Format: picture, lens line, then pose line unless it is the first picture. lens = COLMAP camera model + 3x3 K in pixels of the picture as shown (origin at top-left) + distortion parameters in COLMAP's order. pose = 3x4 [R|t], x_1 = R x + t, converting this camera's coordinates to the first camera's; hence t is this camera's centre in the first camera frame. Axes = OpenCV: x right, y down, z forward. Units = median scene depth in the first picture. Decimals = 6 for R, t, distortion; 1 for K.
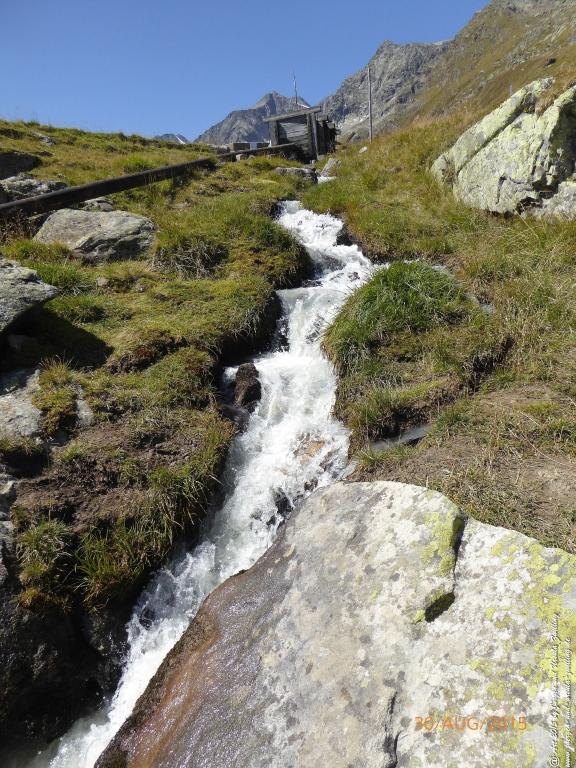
lens RADIAL K [[555.0, 0, 288.0], [0, 555.0, 384.0], [0, 0, 1]] dist [-0.019172, 0.006829]
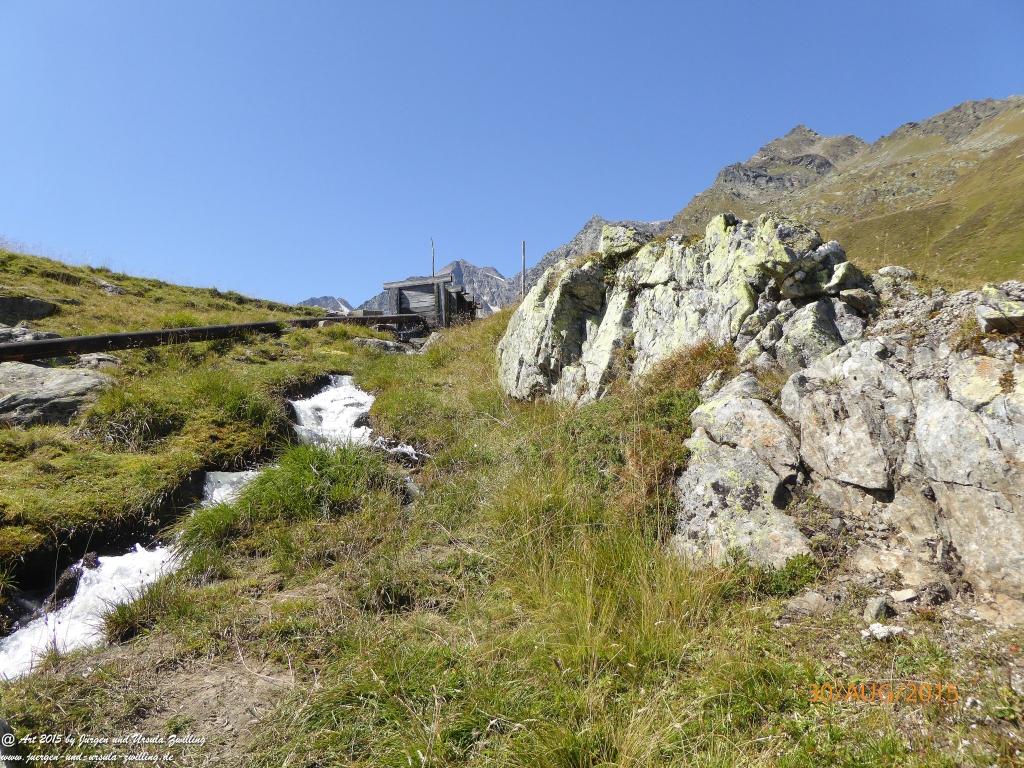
lens RADIAL K [[740.0, 0, 512.0], [0, 740.0, 384.0], [0, 0, 1]] dist [-0.019172, 0.006829]
pose [[0.996350, 0.064502, 0.055915, 0.259325], [-0.043407, 0.946835, -0.318777, 0.025651], [-0.073504, 0.315186, 0.946179, -0.063599]]
